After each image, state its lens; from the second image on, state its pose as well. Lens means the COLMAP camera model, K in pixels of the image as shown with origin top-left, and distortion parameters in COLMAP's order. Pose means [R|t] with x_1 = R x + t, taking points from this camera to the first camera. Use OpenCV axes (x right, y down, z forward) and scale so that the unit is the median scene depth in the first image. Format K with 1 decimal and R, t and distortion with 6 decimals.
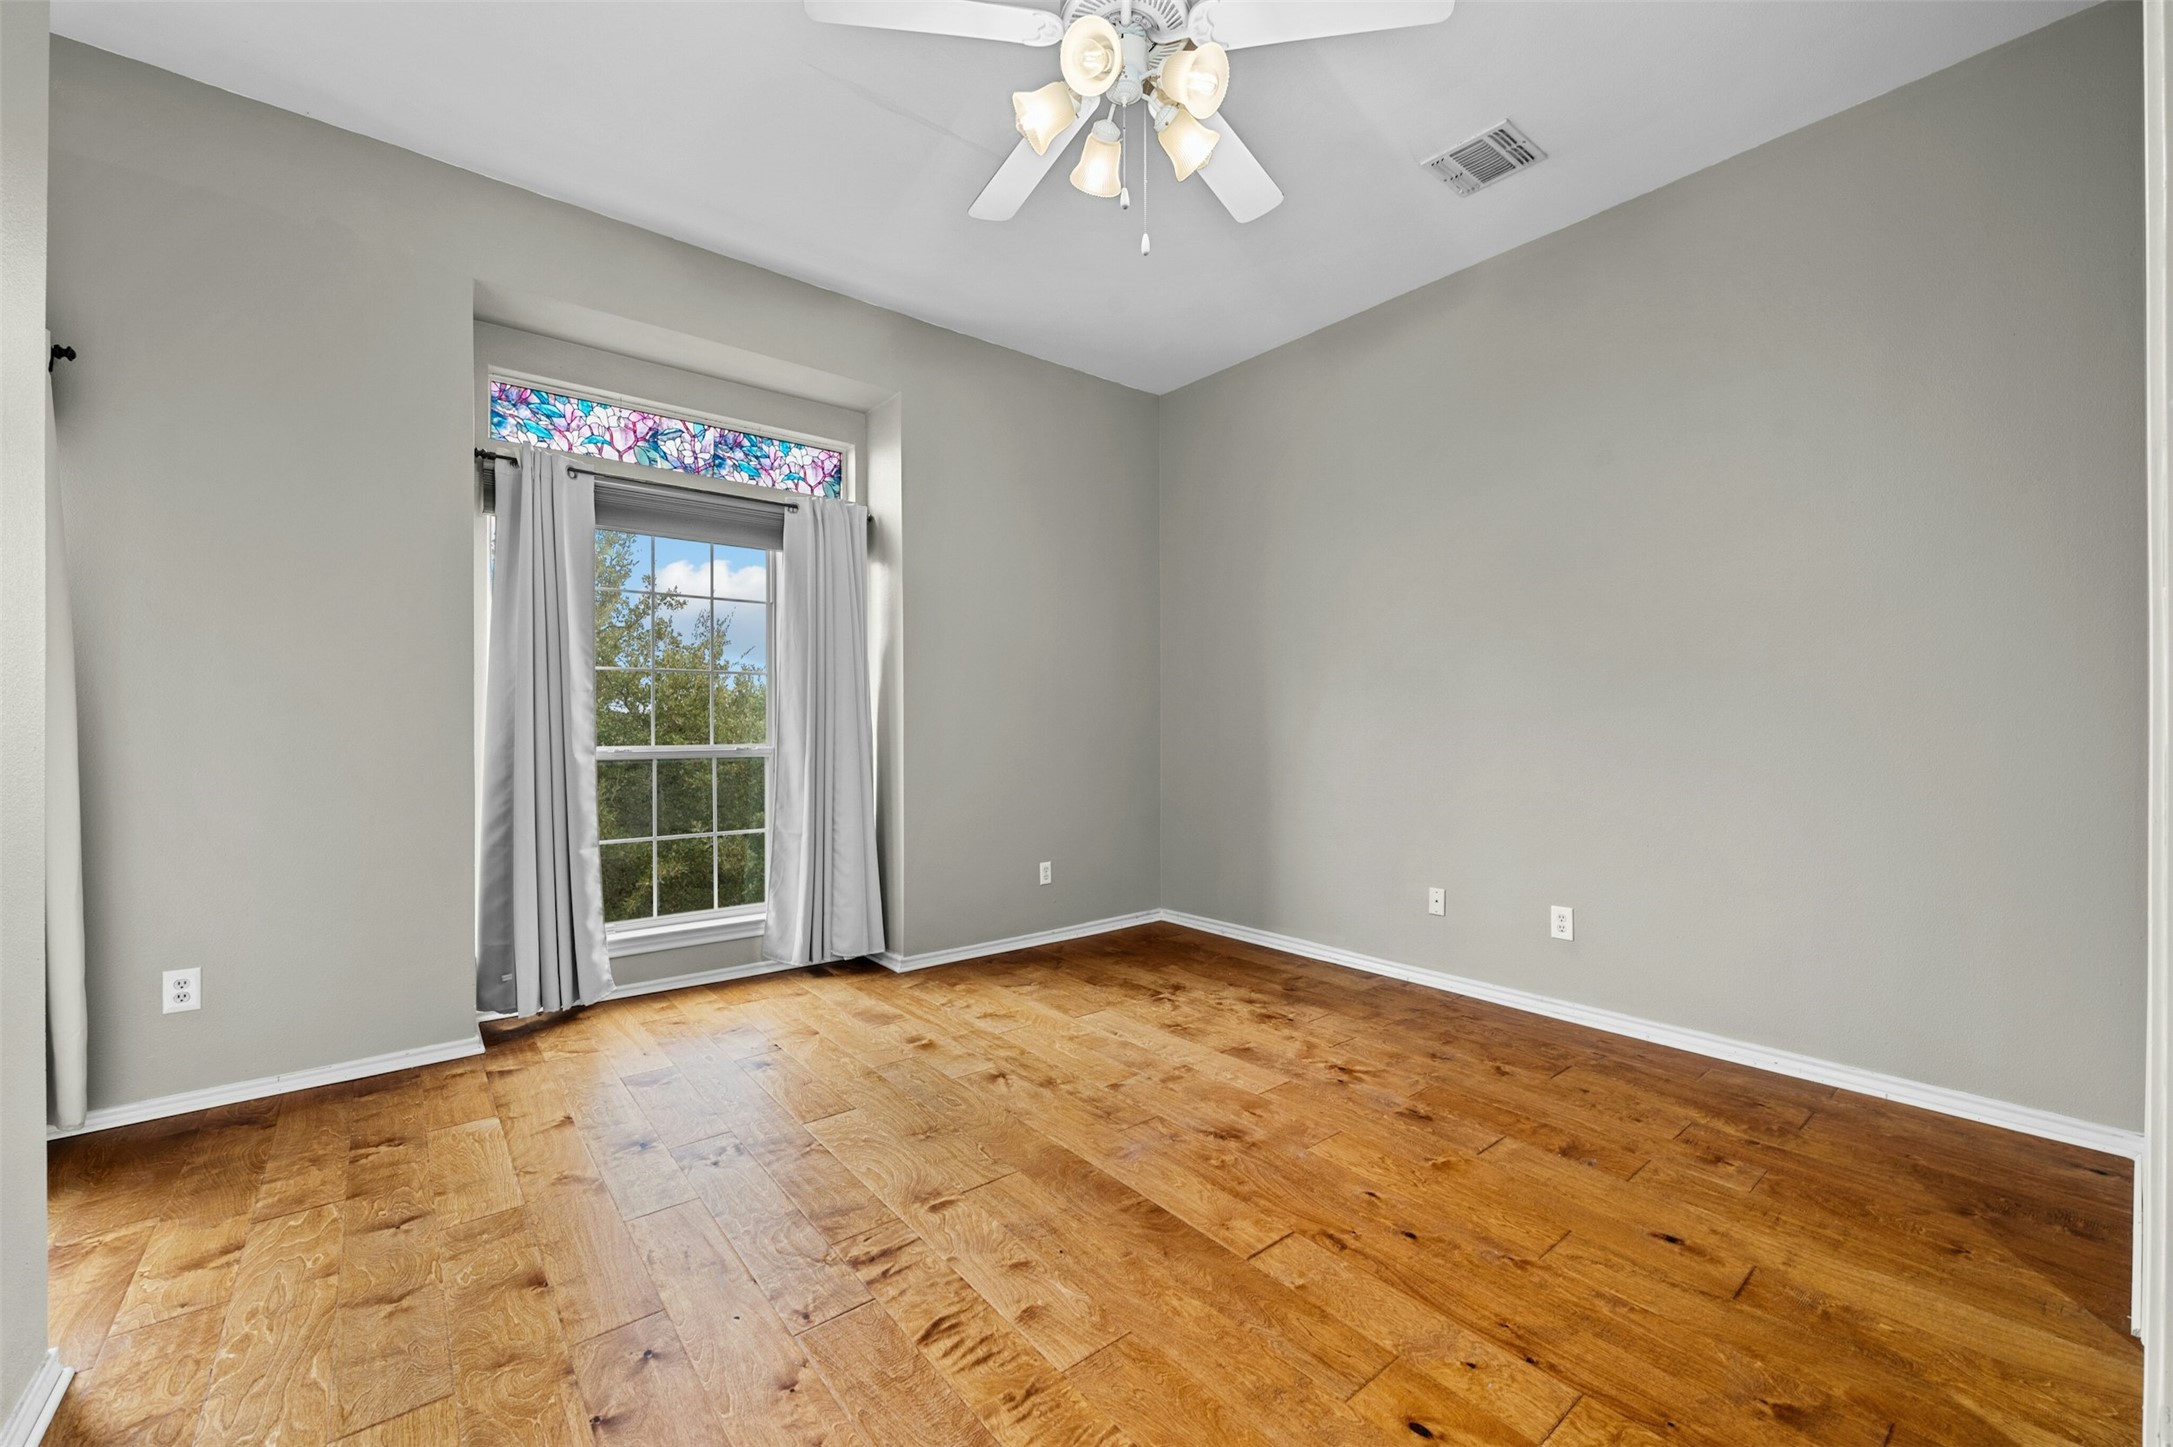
lens RADIAL K [[867.5, 0, 1077.0], [0, 867.5, 724.2], [0, 0, 1]] dist [-0.008177, -0.000033]
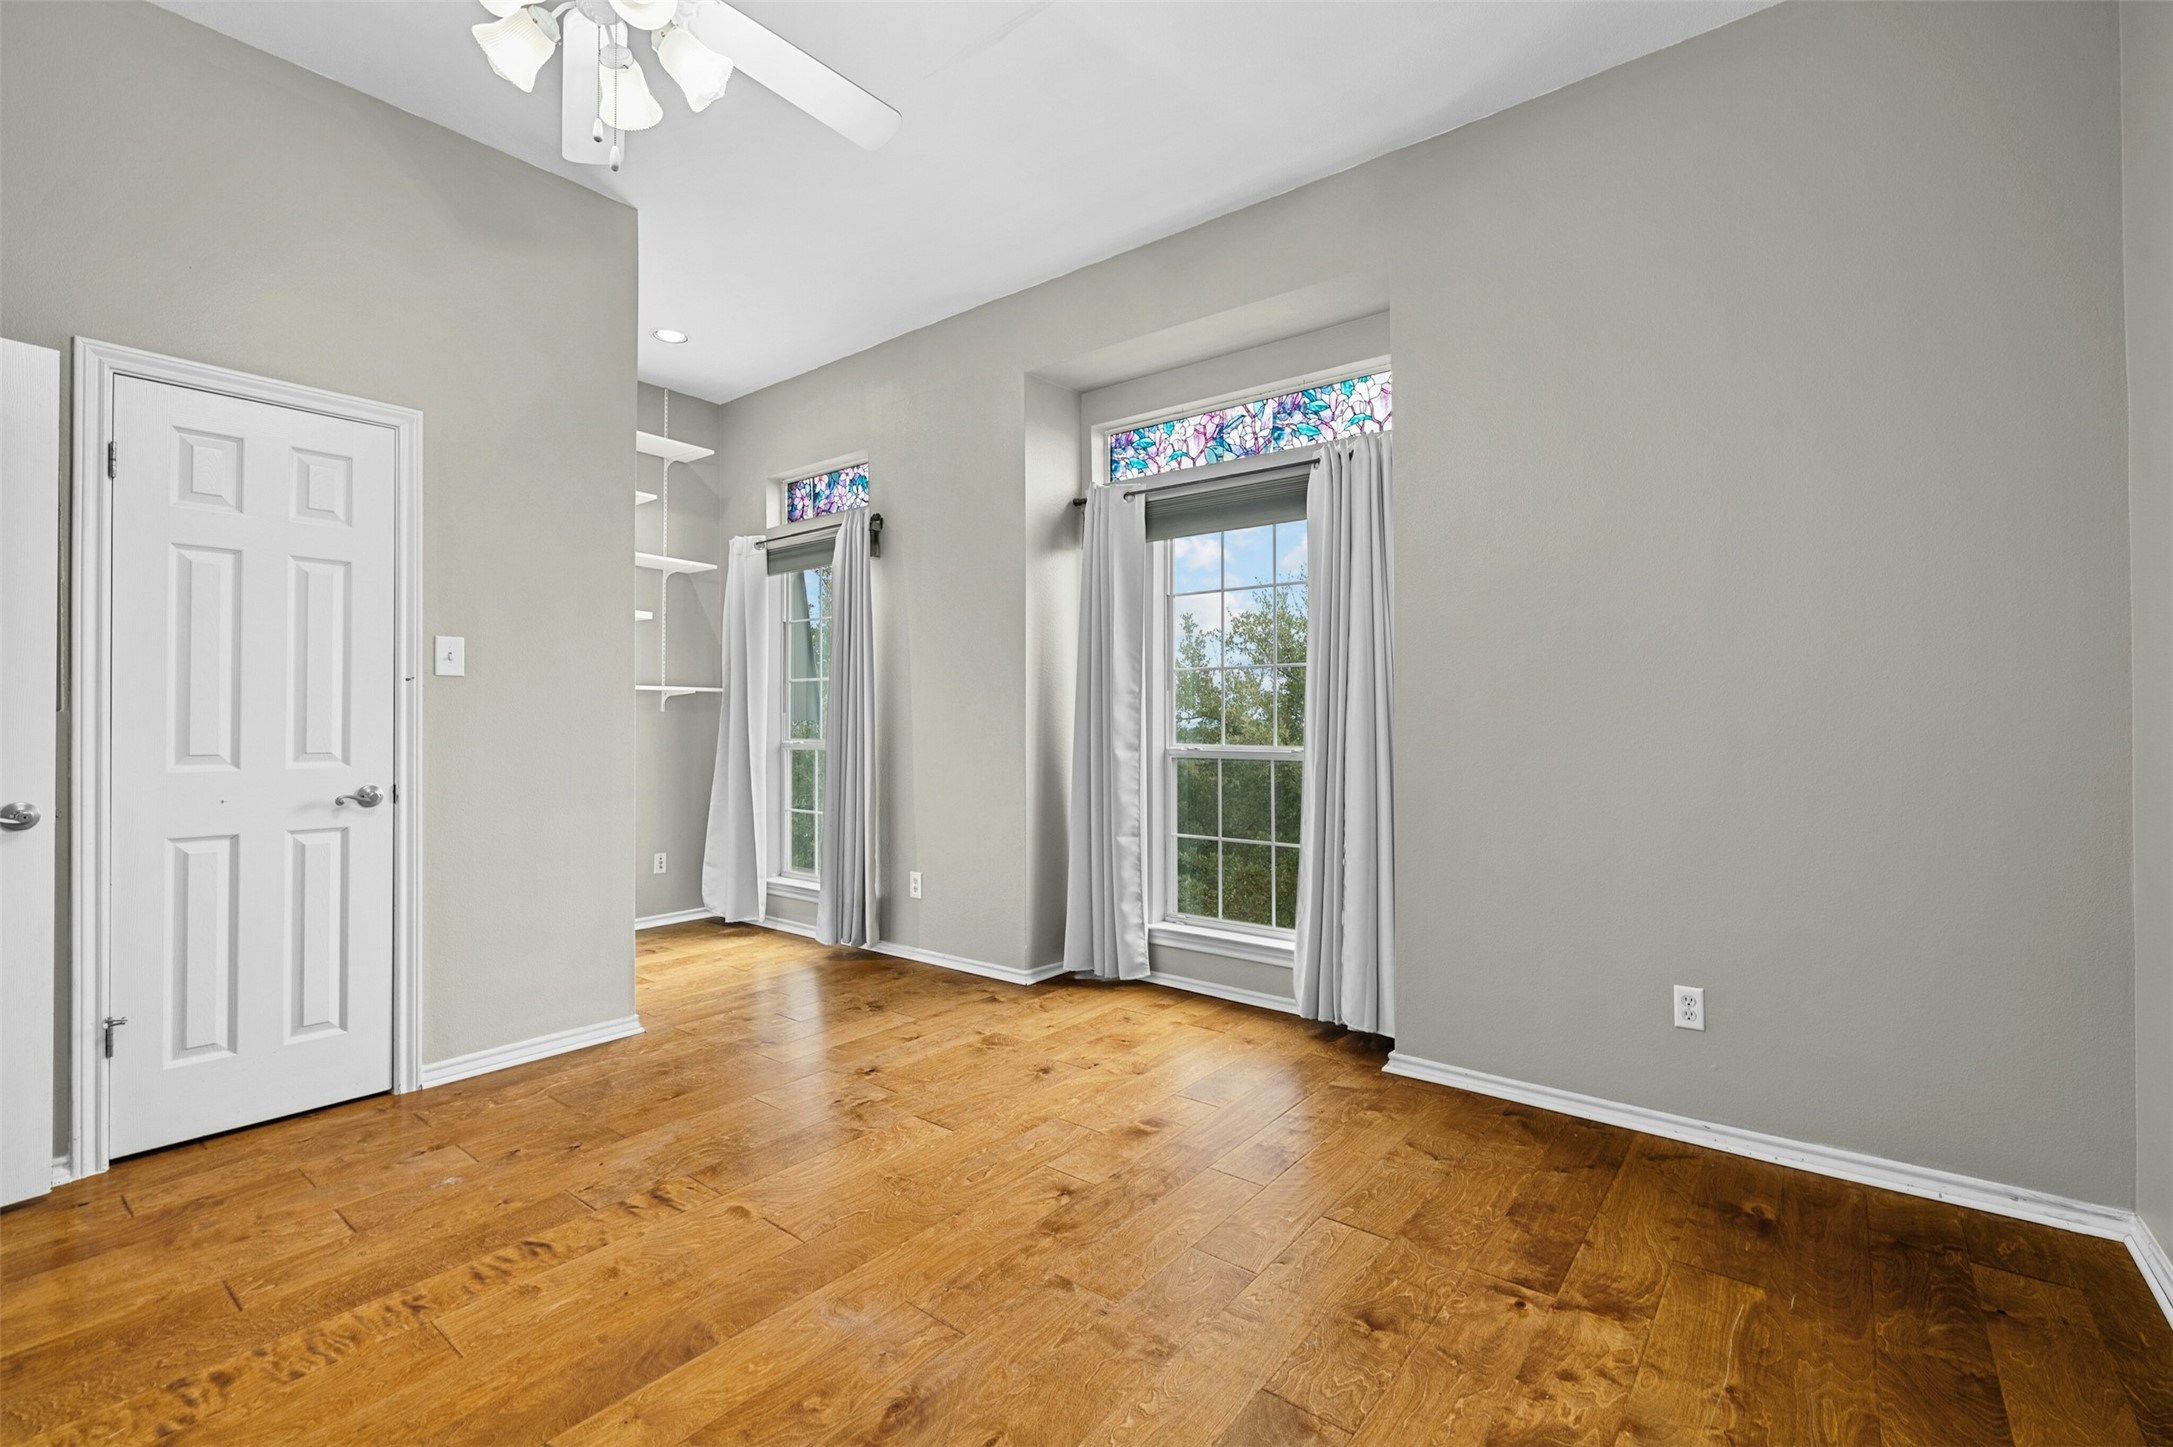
lens RADIAL K [[944.5, 0, 1083.1], [0, 944.5, 714.2], [0, 0, 1]] dist [-0.004028, 0.000410]
pose [[0.220418, -0.005968, -0.975387, 0.530639], [-0.000726, 0.999980, -0.006283, -0.003343], [0.975405, 0.002093, 0.220410, 0.615318]]
